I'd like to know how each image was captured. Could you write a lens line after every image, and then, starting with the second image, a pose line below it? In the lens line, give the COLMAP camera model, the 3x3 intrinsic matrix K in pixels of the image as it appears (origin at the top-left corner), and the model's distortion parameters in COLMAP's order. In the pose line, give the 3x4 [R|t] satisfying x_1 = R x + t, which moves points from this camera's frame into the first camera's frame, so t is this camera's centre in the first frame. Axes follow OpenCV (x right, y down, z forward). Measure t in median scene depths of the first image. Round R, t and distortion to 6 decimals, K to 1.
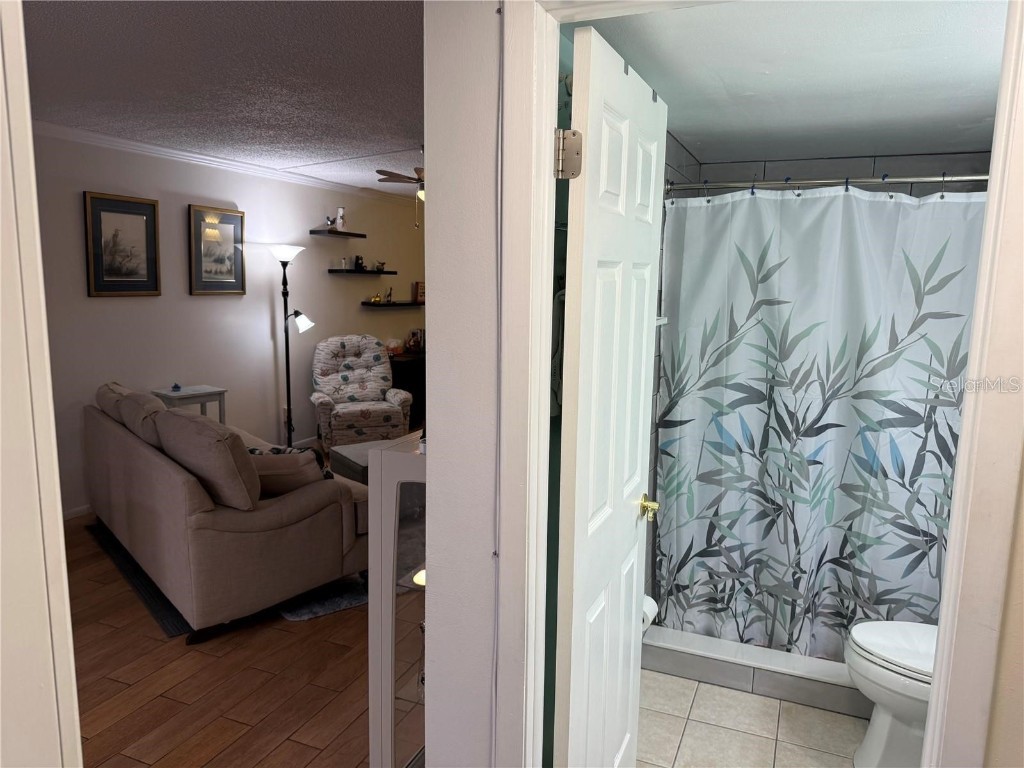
lens RADIAL K [[721.6, 0, 509.3], [0, 721.6, 387.3], [0, 0, 1]] dist [0.119460, -0.168172]
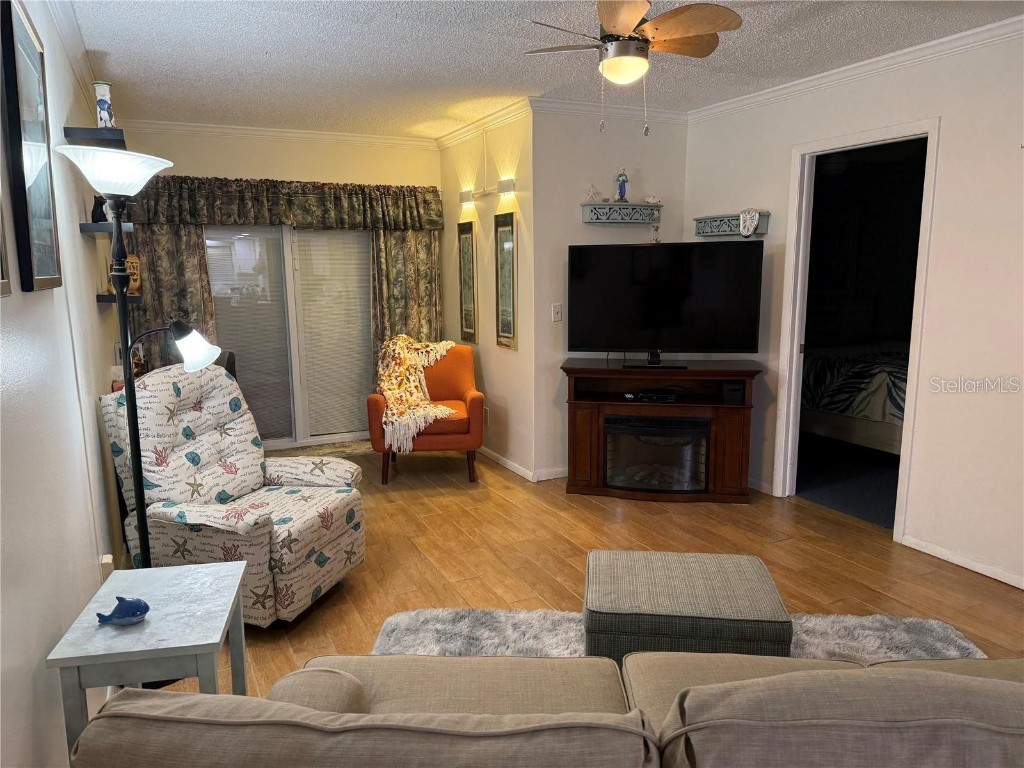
lens RADIAL K [[721.6, 0, 509.3], [0, 721.6, 387.3], [0, 0, 1]] dist [0.119460, -0.168172]
pose [[0.654856, -0.152241, 0.740261, -0.446760], [0.134775, 0.987324, 0.083826, -0.071774], [-0.743640, 0.044875, 0.667073, 0.553740]]
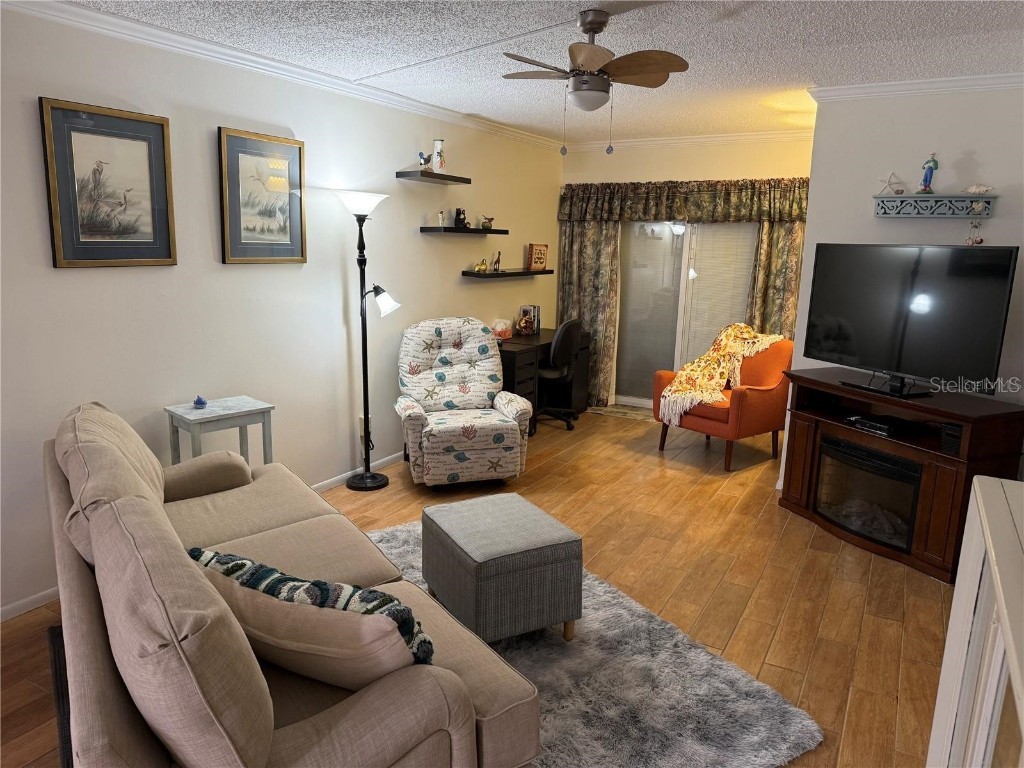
lens RADIAL K [[721.6, 0, 509.3], [0, 721.6, 387.3], [0, 0, 1]] dist [0.119460, -0.168172]
pose [[0.993281, 0.023433, -0.113330, -0.076760], [-0.017579, 0.998473, 0.052380, -0.043044], [0.114384, -0.050035, 0.992176, 0.291151]]
